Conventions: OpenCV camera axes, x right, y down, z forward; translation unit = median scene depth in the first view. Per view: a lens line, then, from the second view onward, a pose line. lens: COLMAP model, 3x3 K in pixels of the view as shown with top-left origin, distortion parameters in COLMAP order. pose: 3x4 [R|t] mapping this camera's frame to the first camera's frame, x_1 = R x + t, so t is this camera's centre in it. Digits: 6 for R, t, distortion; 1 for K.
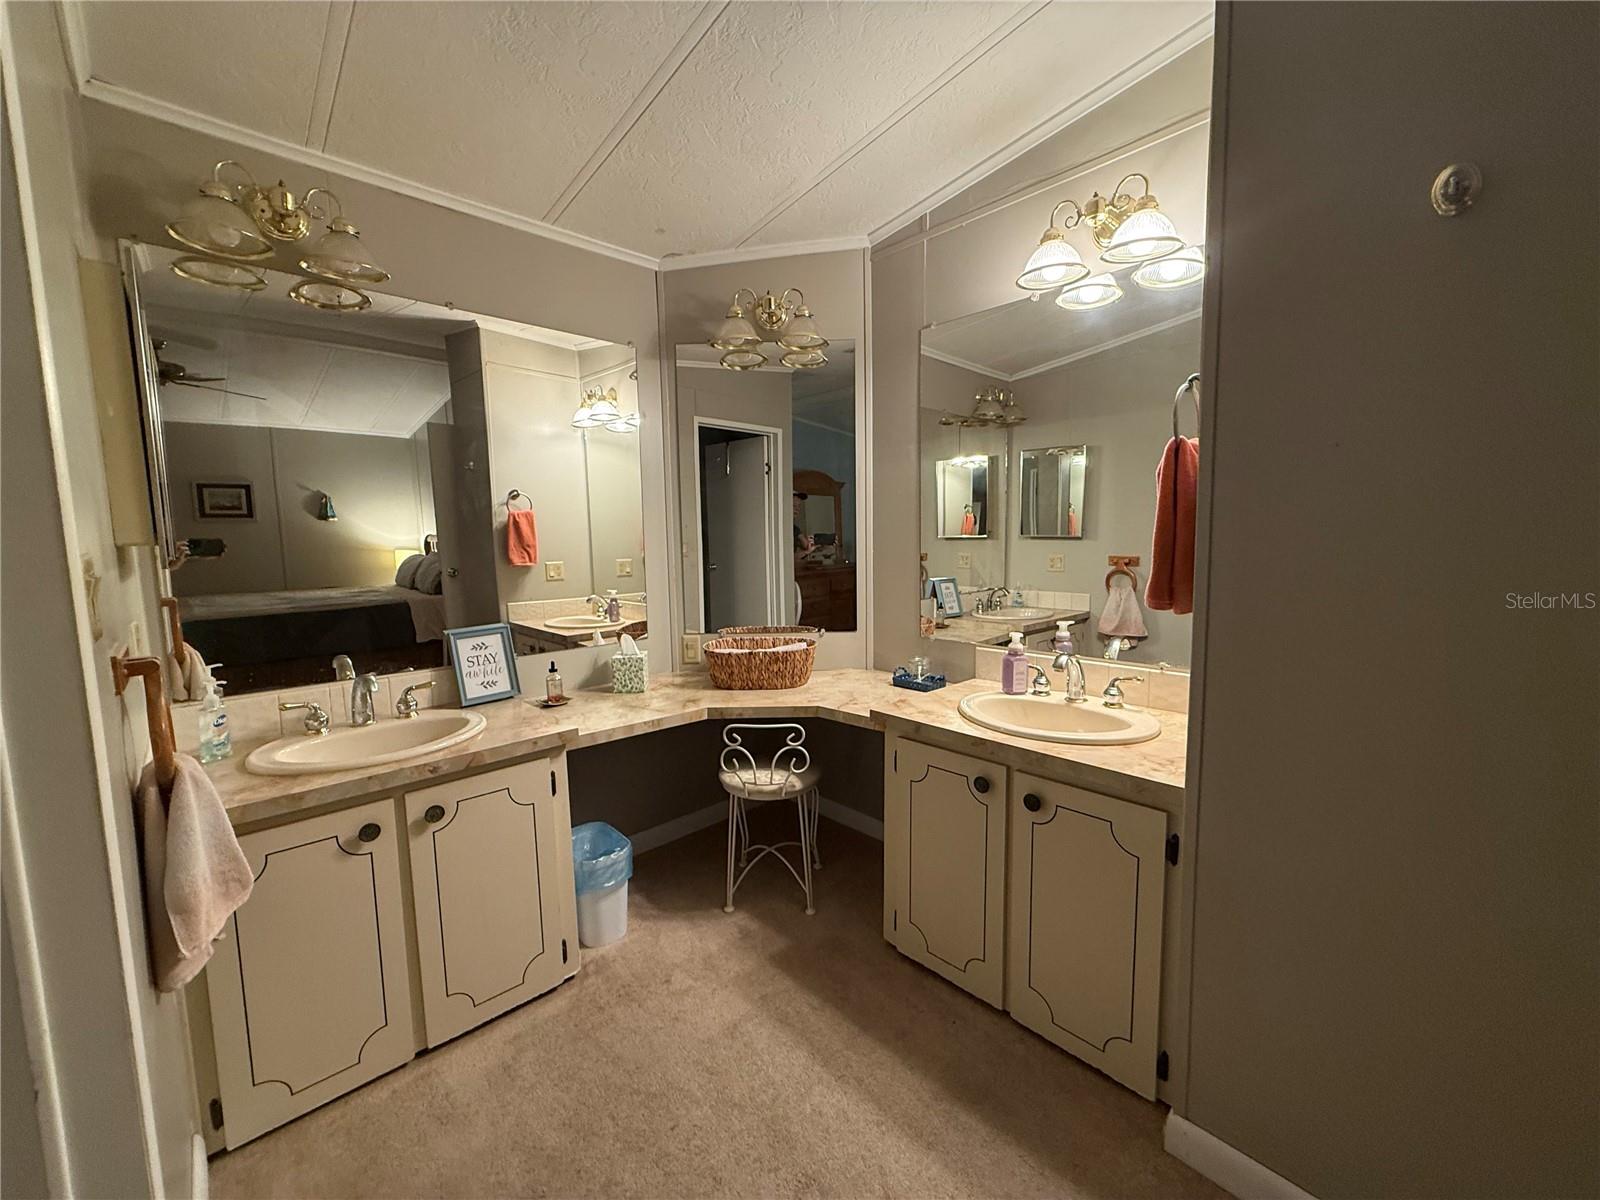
lens RADIAL K [[637.5, 0, 796.1], [0, 637.5, 599.9], [0, 0, 1]] dist [0.000264, -0.000183]
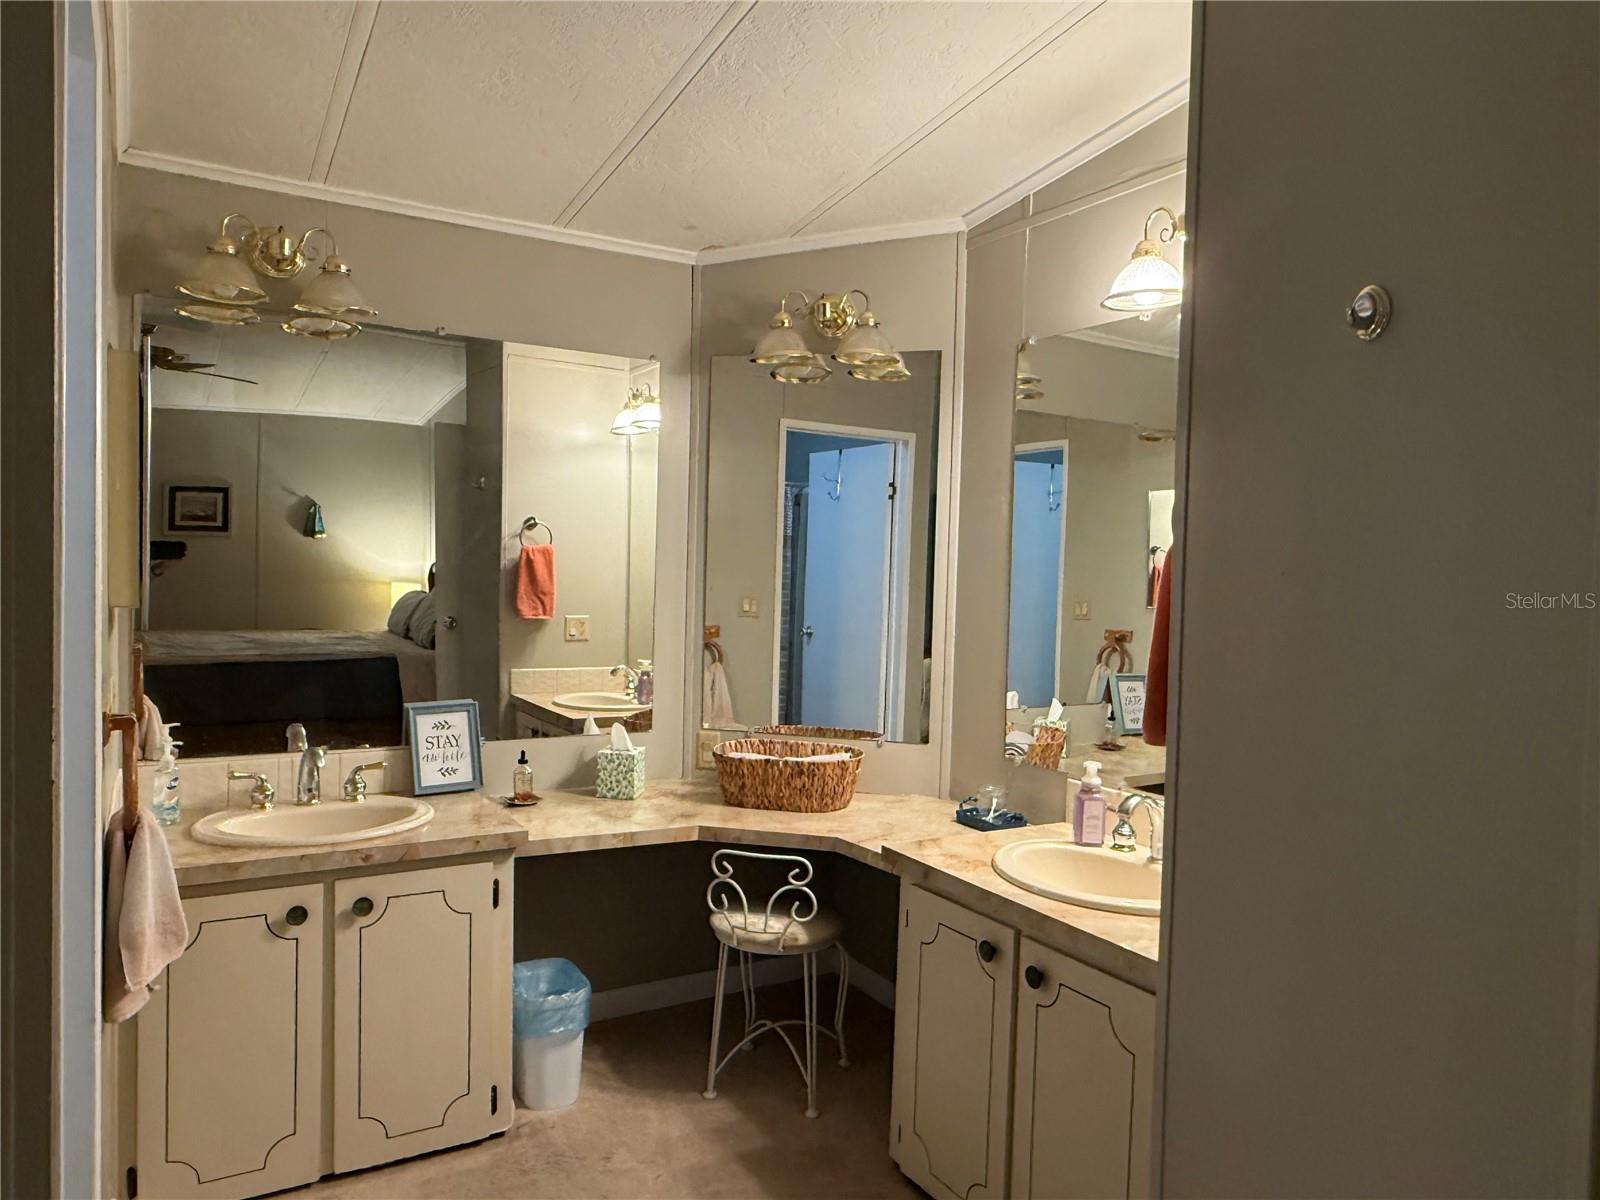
lens RADIAL K [[1106.6, 0, 800.0], [0, 1106.6, 600.0], [0, 0, 1]] dist [0.003430, -0.000644]
pose [[0.973517, 0.051076, -0.222836, 0.280724], [-0.065717, 0.996105, -0.058785, -0.036870], [0.218966, 0.071873, 0.973082, -0.328409]]
